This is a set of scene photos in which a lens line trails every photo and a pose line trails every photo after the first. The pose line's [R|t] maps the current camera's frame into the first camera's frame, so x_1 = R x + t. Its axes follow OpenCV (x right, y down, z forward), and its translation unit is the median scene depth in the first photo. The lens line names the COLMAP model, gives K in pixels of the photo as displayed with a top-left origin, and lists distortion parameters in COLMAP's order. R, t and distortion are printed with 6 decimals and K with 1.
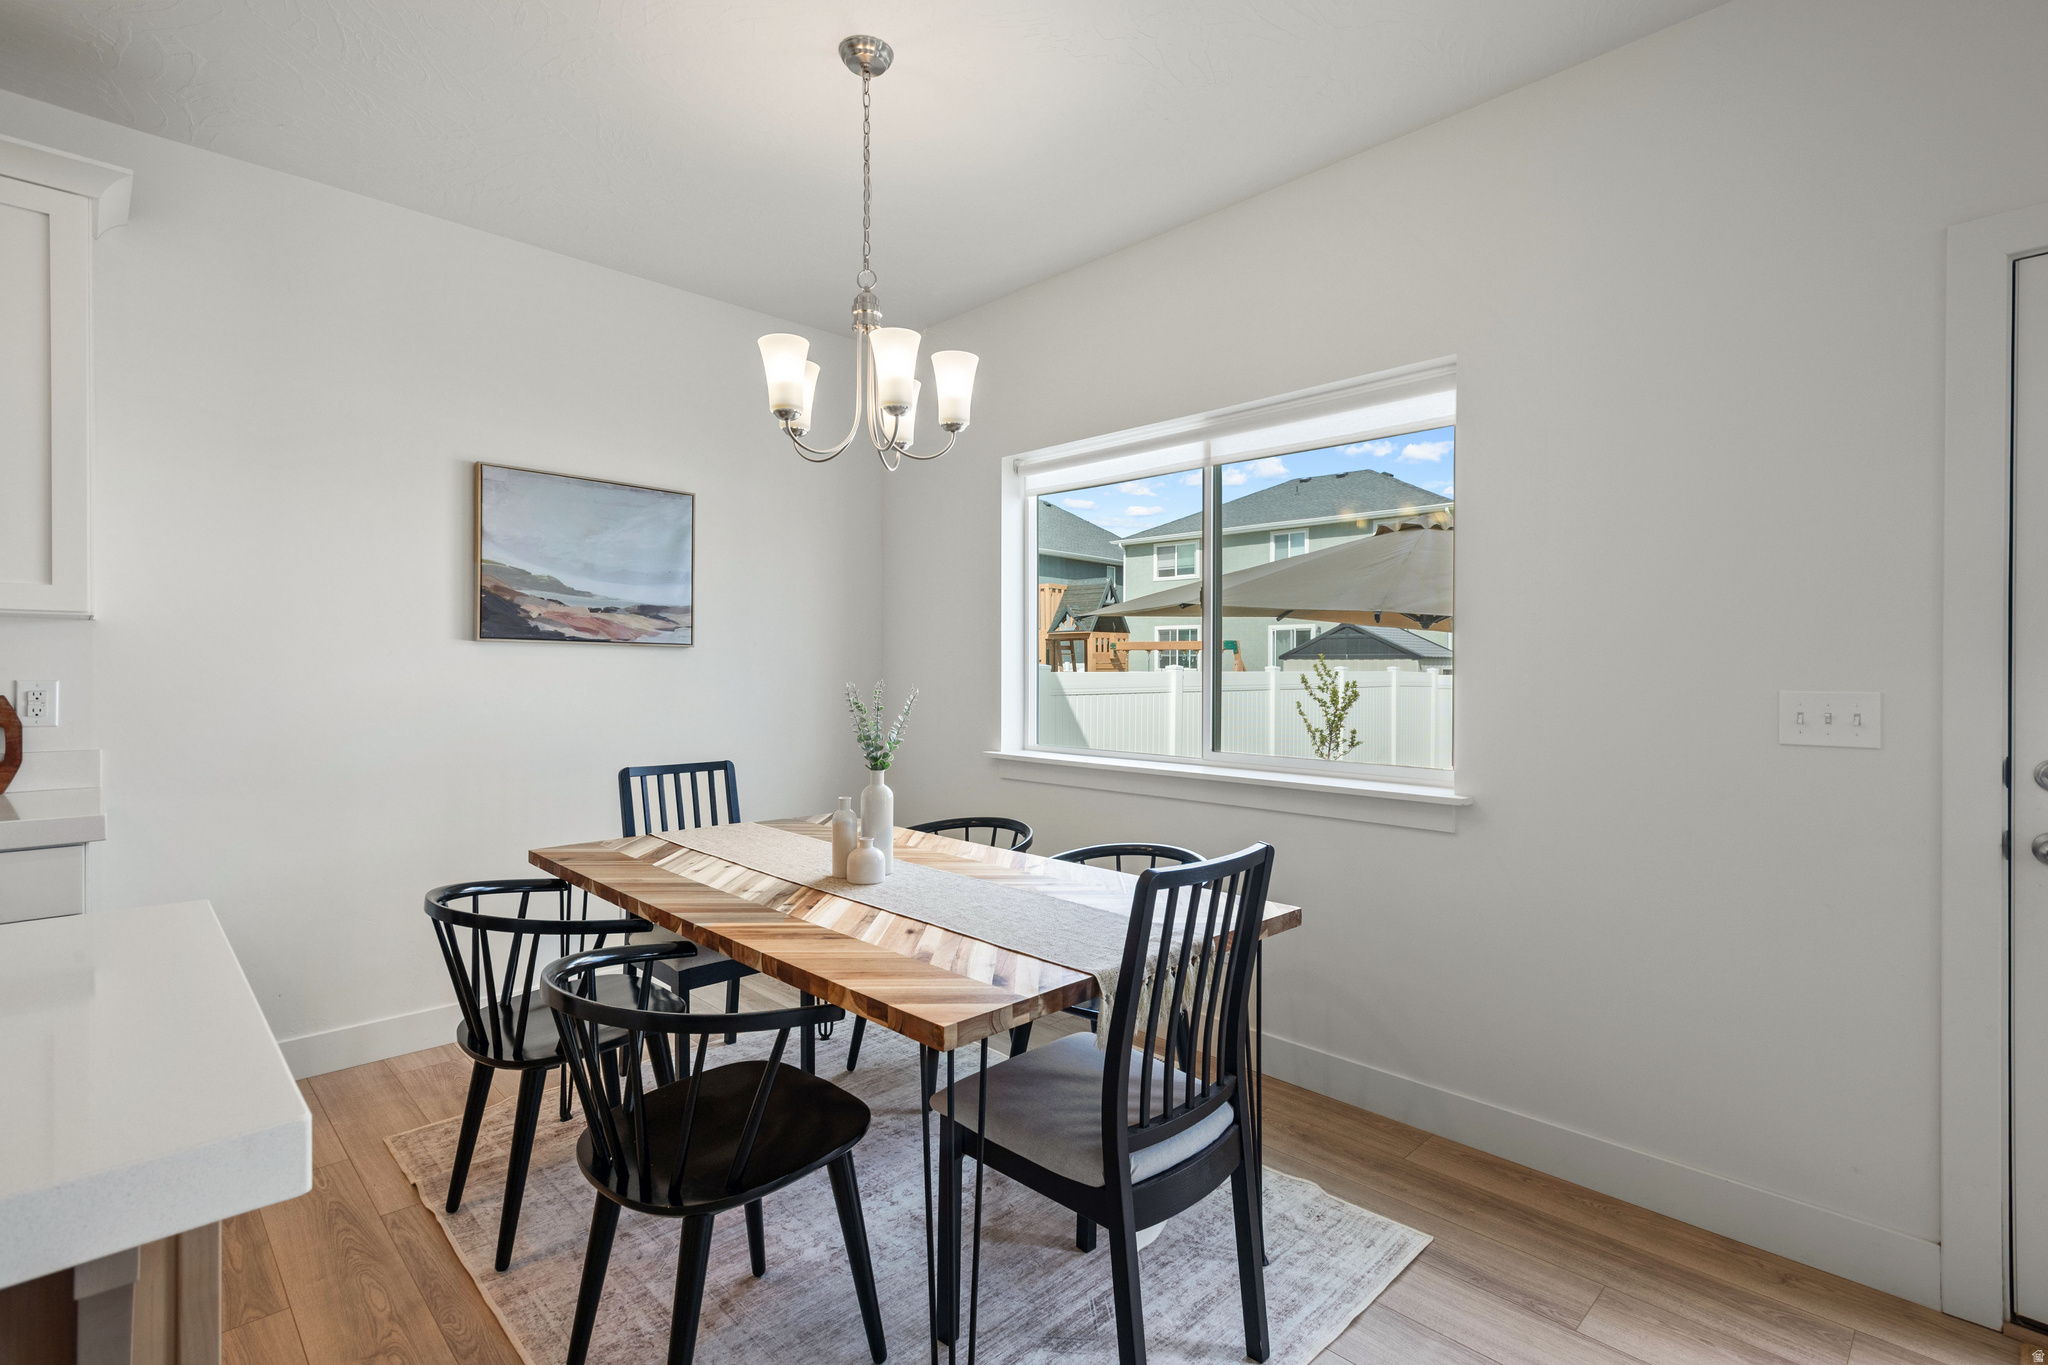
lens RADIAL K [[966.8, 0, 1018.1], [0, 966.8, 680.8], [0, 0, 1]] dist [0.013092, -0.003655]
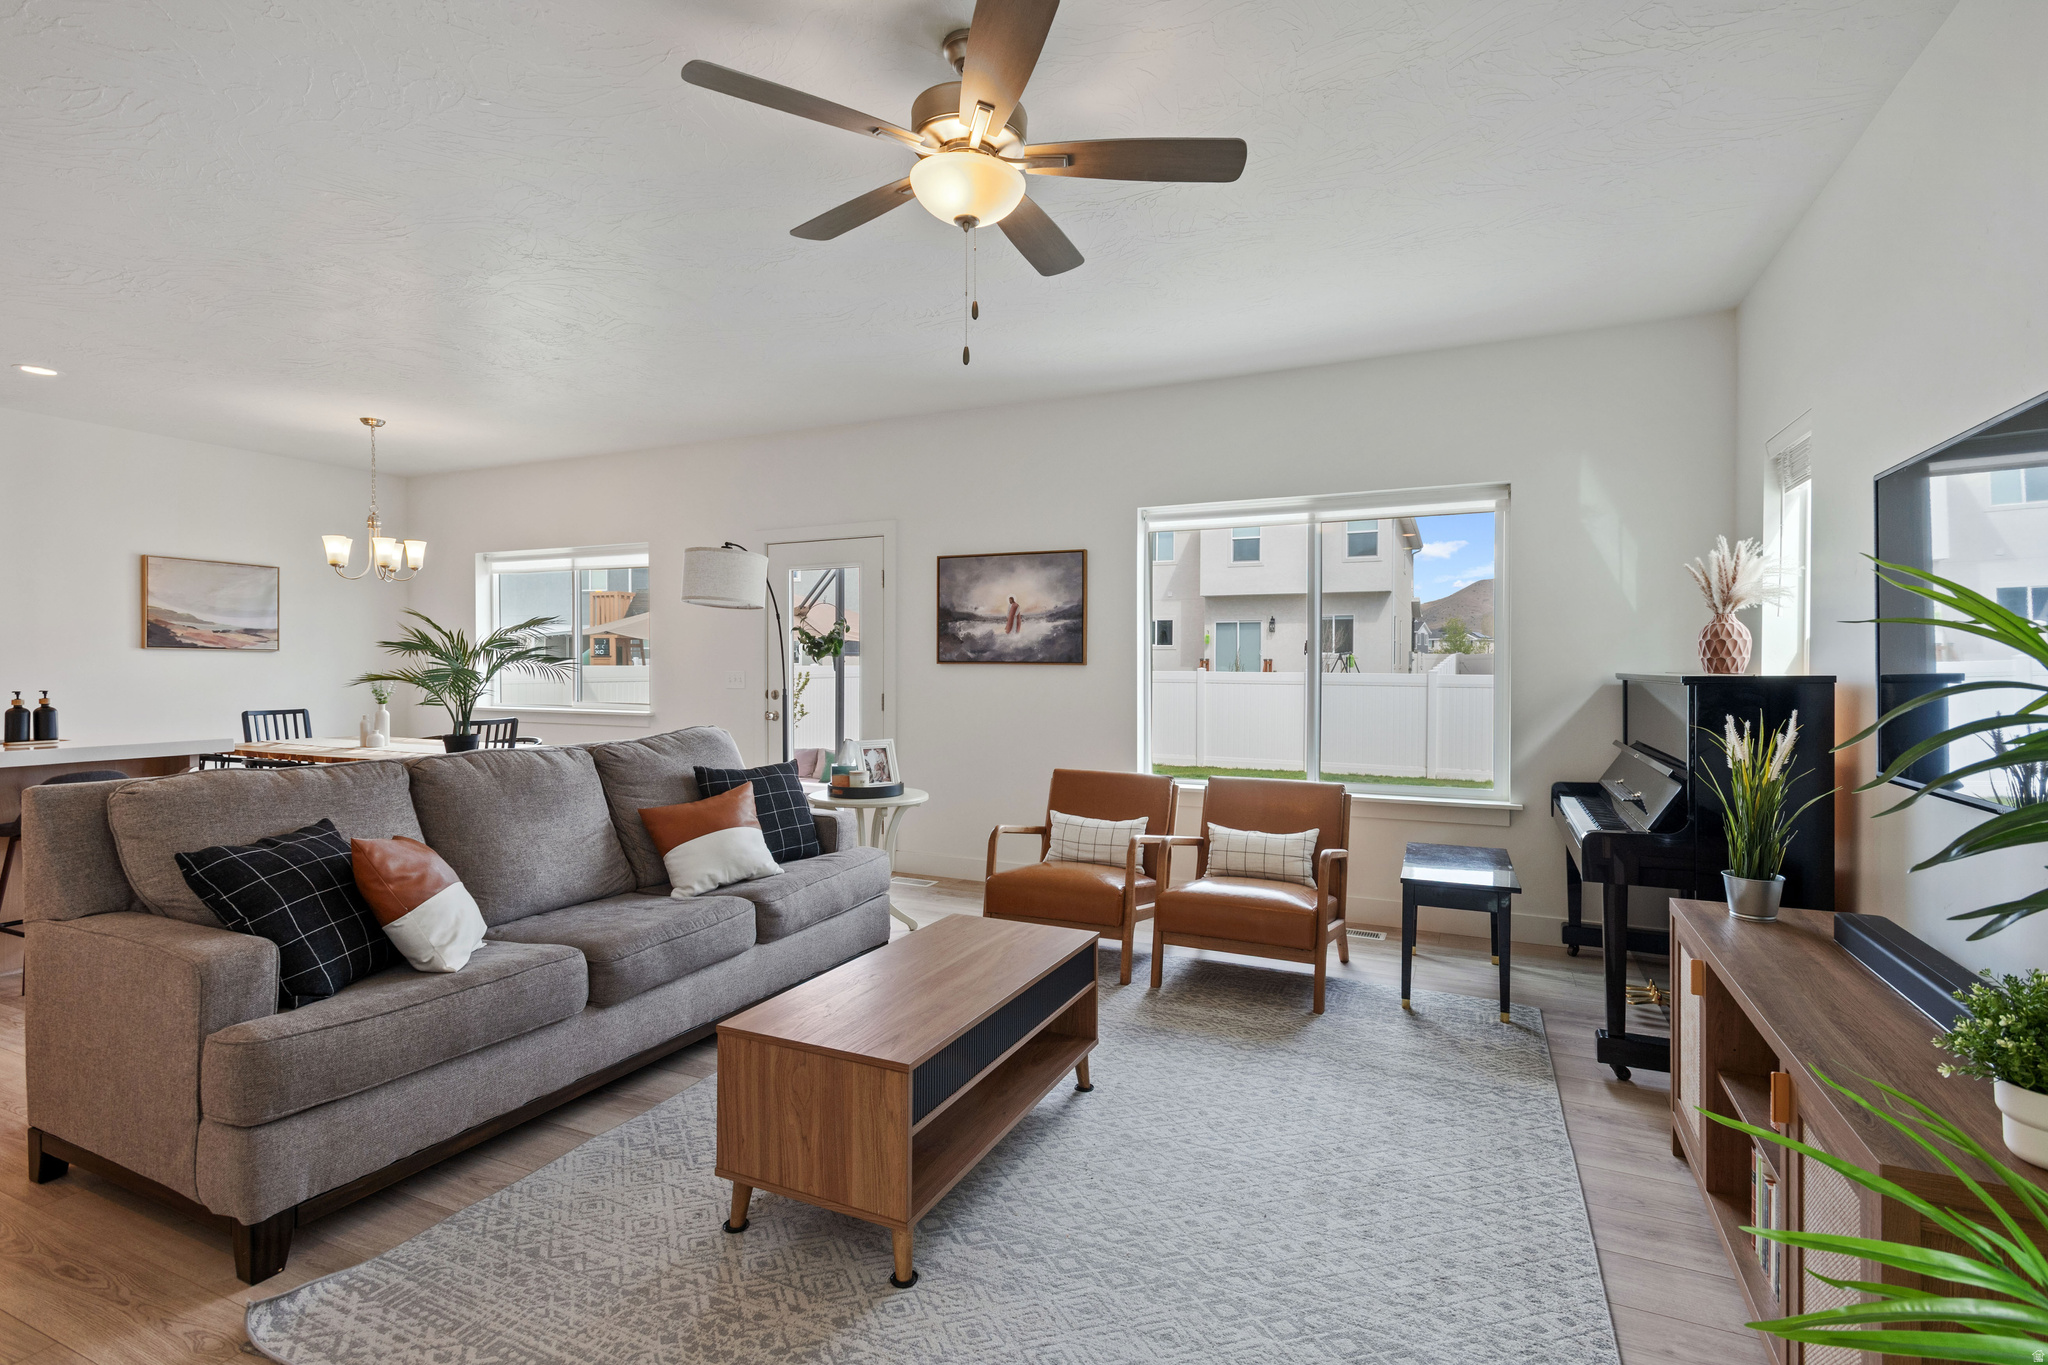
lens RADIAL K [[966.8, 0, 1037.7], [0, 966.8, 674.6], [0, 0, 1]] dist [0.013092, -0.003655]
pose [[0.930669, -0.002785, 0.365852, 0.373239], [0.003123, 0.999995, -0.000332, 0.015836], [-0.365849, 0.001452, 0.930673, -1.417852]]
